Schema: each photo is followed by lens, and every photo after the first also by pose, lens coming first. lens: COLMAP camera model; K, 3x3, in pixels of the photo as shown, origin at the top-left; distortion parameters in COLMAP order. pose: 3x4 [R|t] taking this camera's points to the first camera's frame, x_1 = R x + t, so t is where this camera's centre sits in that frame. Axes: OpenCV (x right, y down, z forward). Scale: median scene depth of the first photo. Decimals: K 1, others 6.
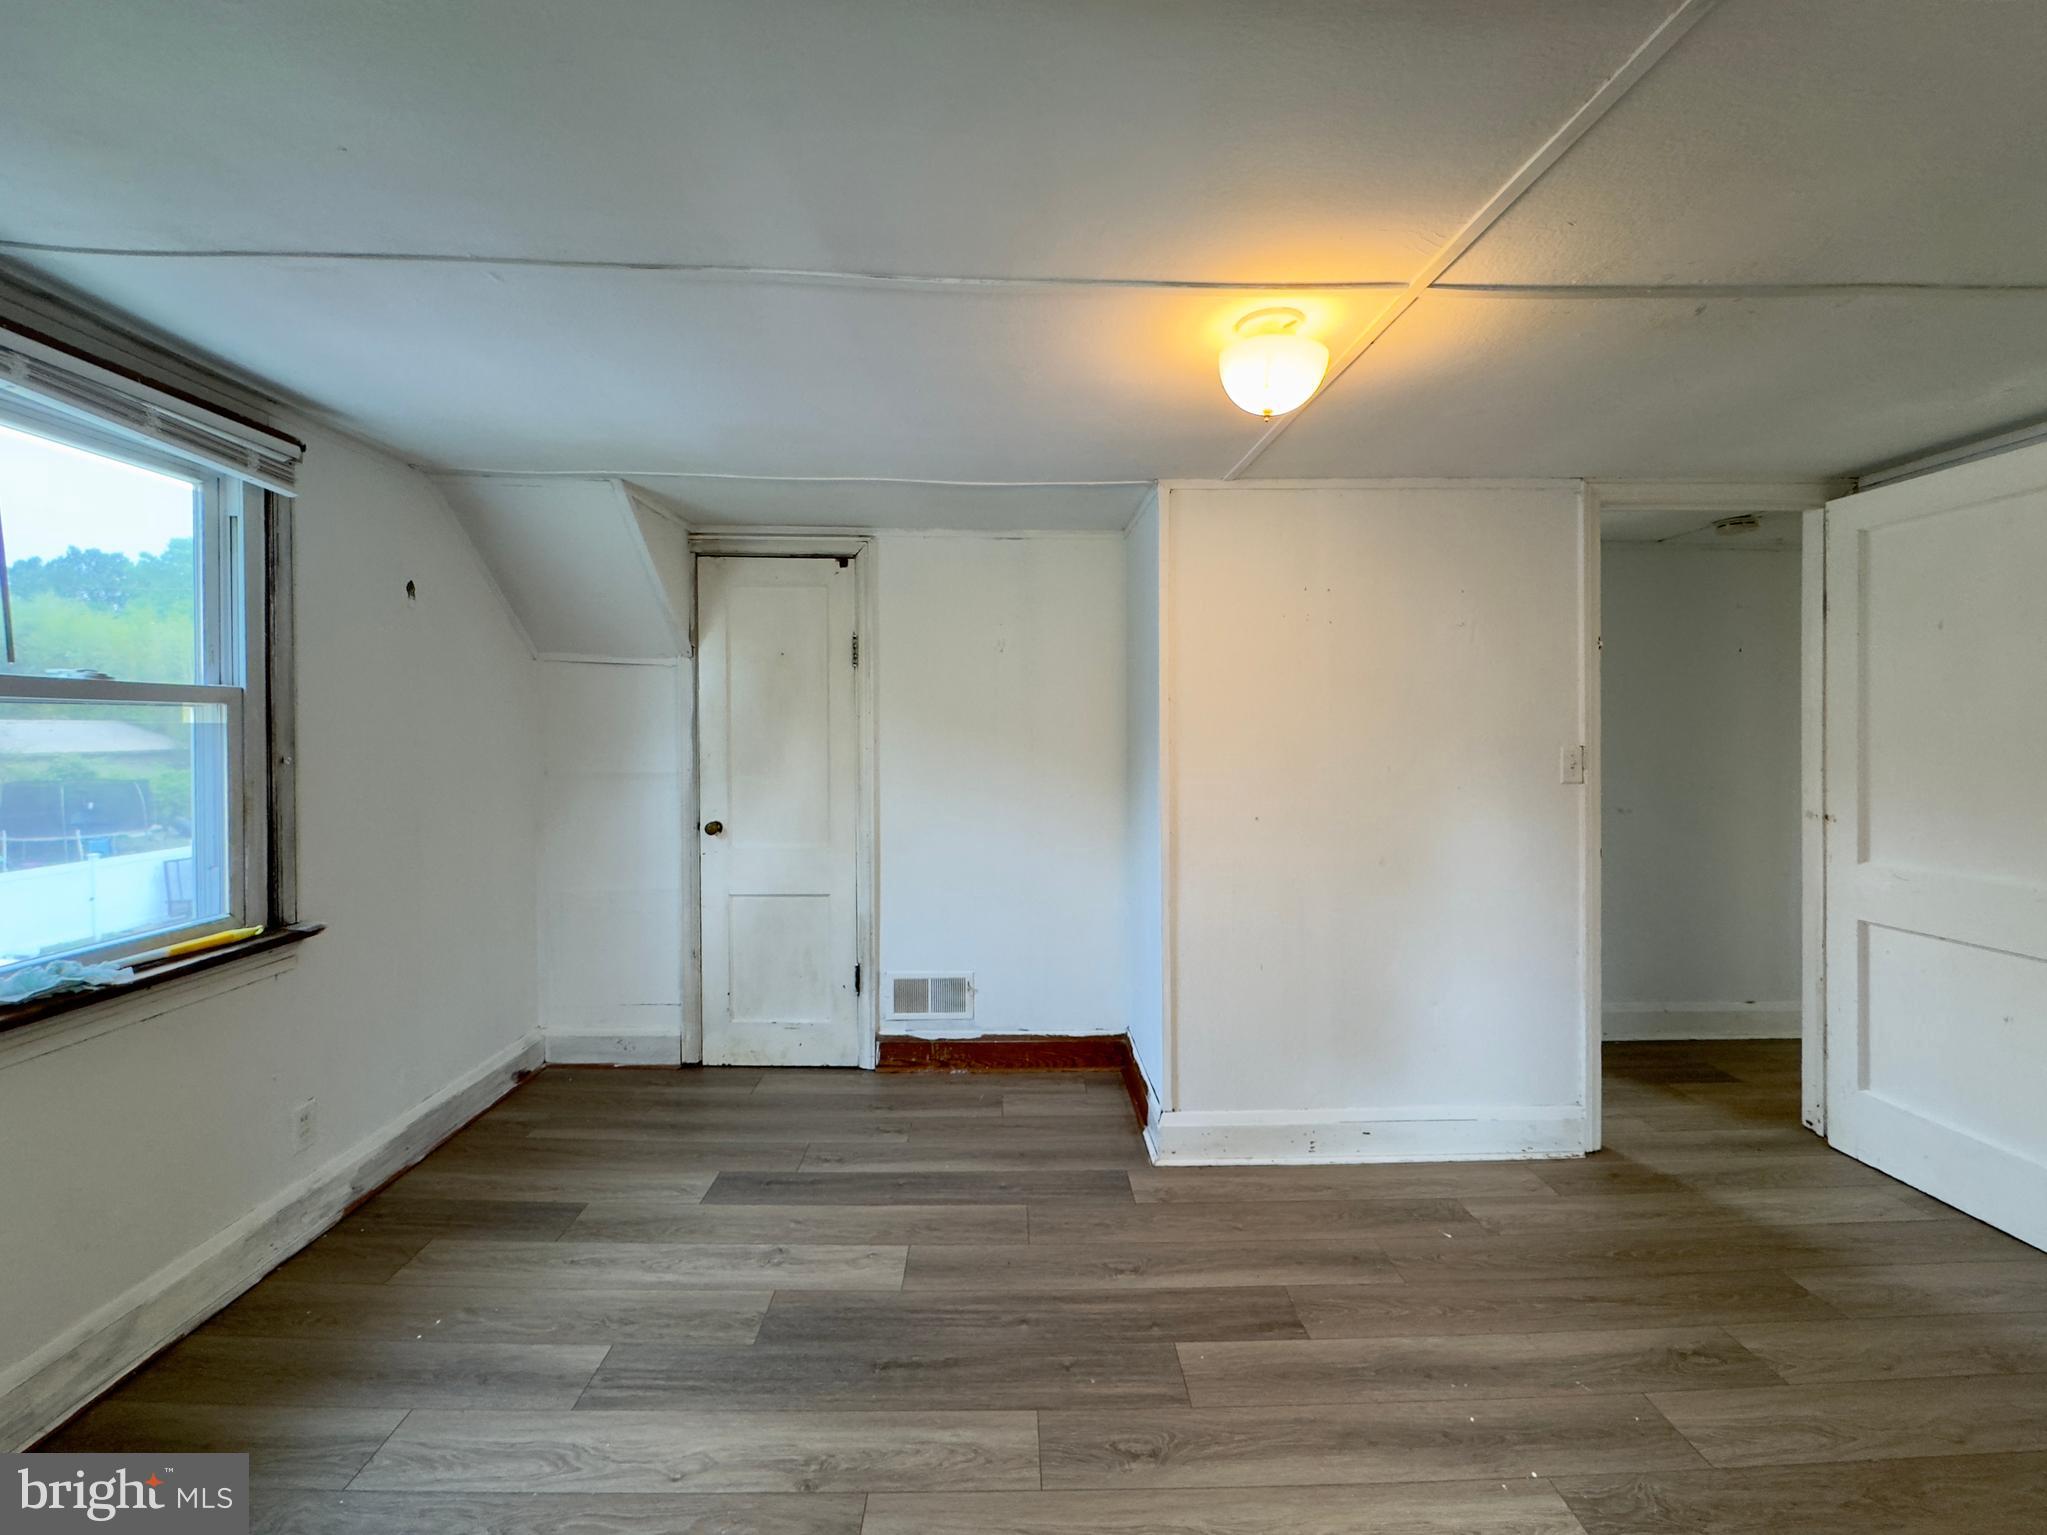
lens RADIAL K [[829.4, 0, 1052.6], [0, 829.4, 737.2], [0, 0, 1]] dist [0.011114, 0.000006]
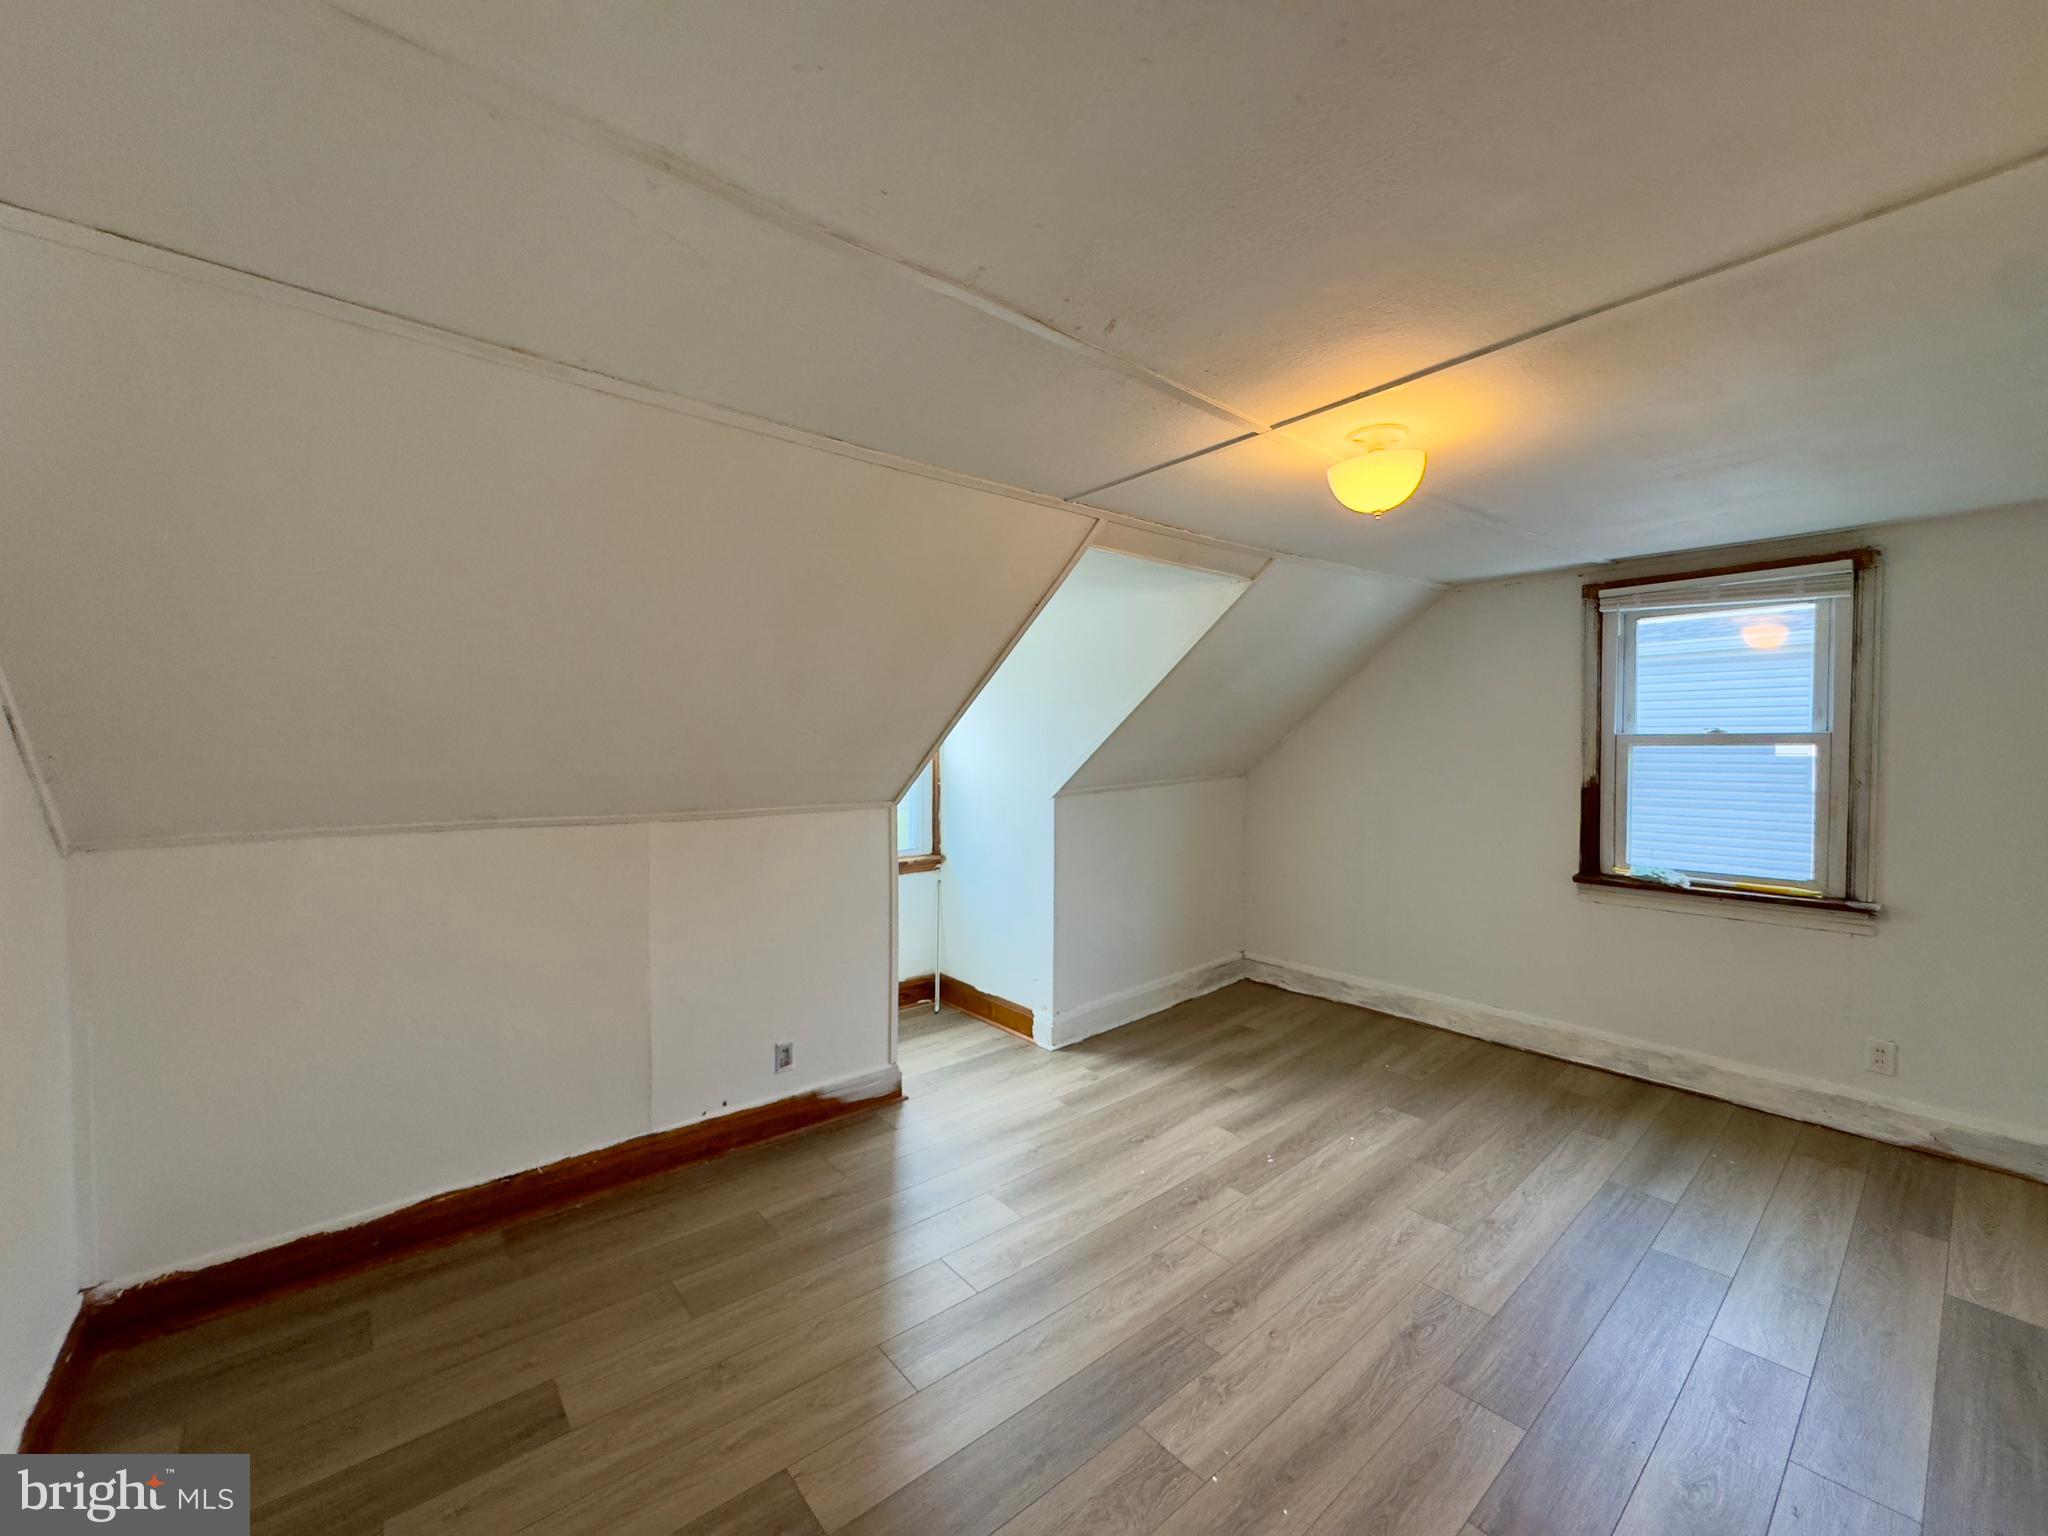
lens RADIAL K [[814.6, 0, 1024.0], [0, 814.6, 768.0], [0, 0, 1]] dist [0.000253, -0.000032]
pose [[-0.781792, 0.022911, -0.623119, 1.140213], [-0.000142, 0.999318, 0.036921, -0.052595], [0.623540, 0.028953, -0.781255, 1.340104]]
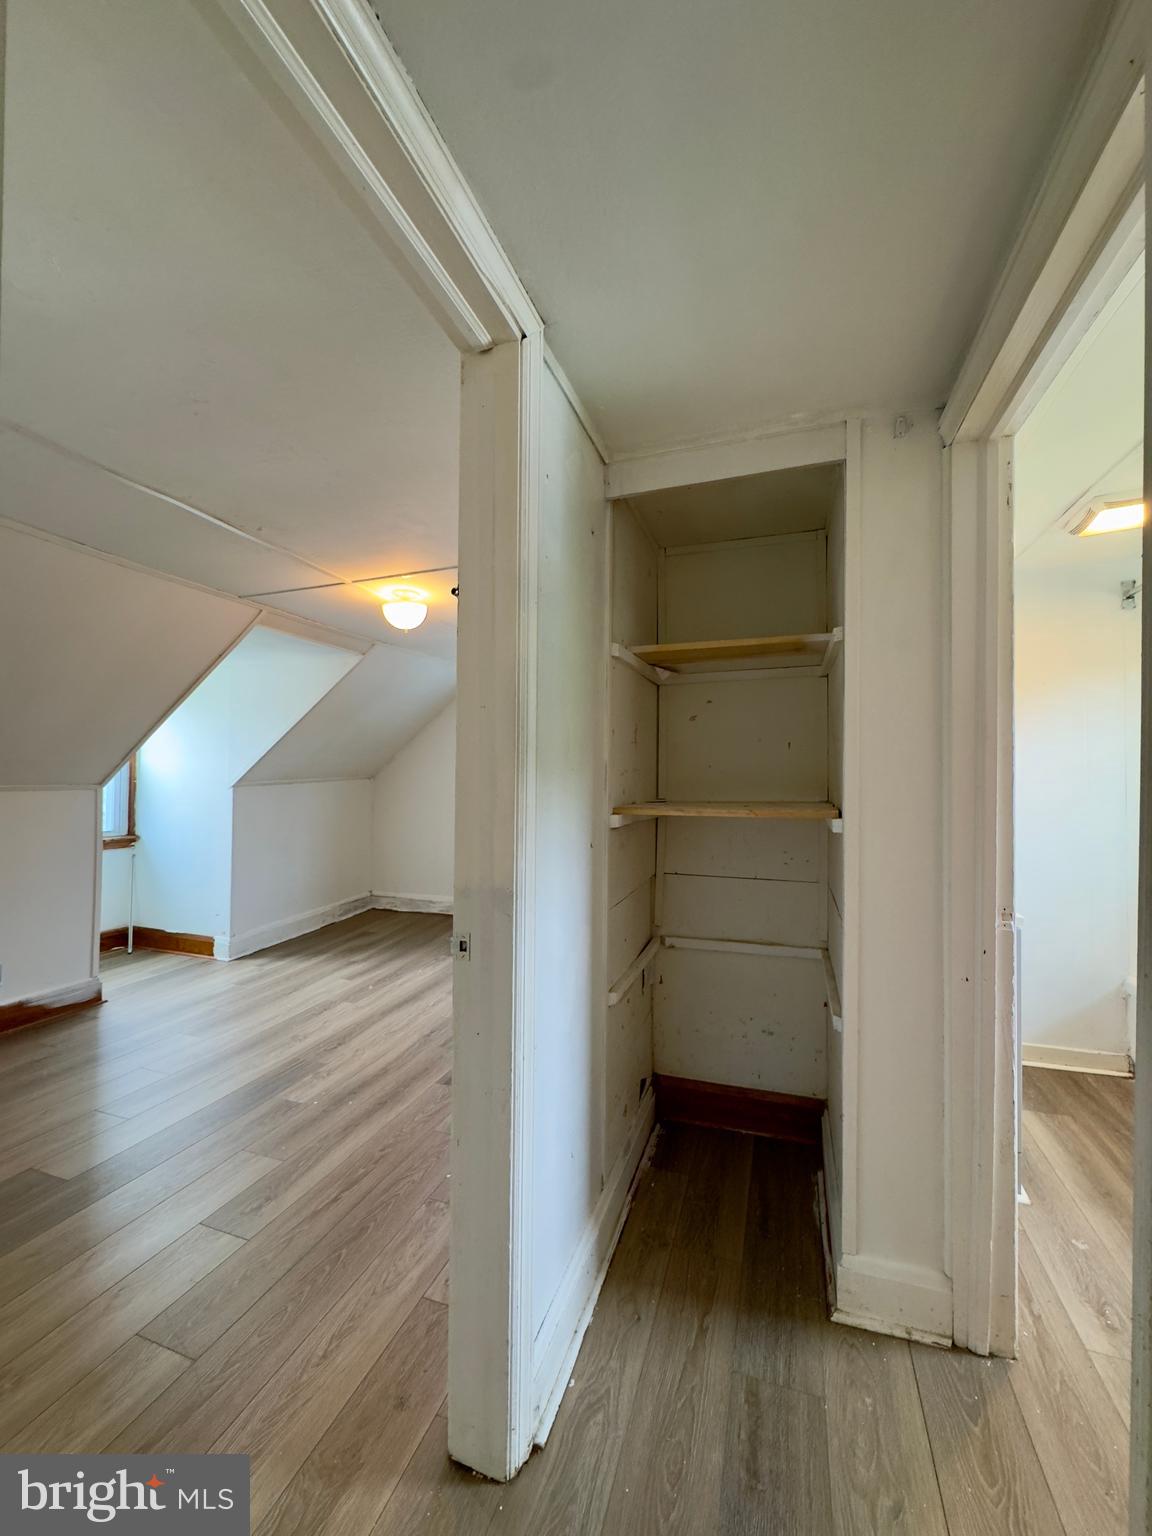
lens RADIAL K [[613.8, 0, 576.0], [0, 613.8, 768.0], [0, 0, 1]] dist [0.000301, -0.000088]
pose [[-0.352677, -0.014972, -0.935625, 1.480437], [-0.008649, 0.999881, -0.012740, 0.041411], [0.935705, 0.003599, -0.352765, 1.772546]]
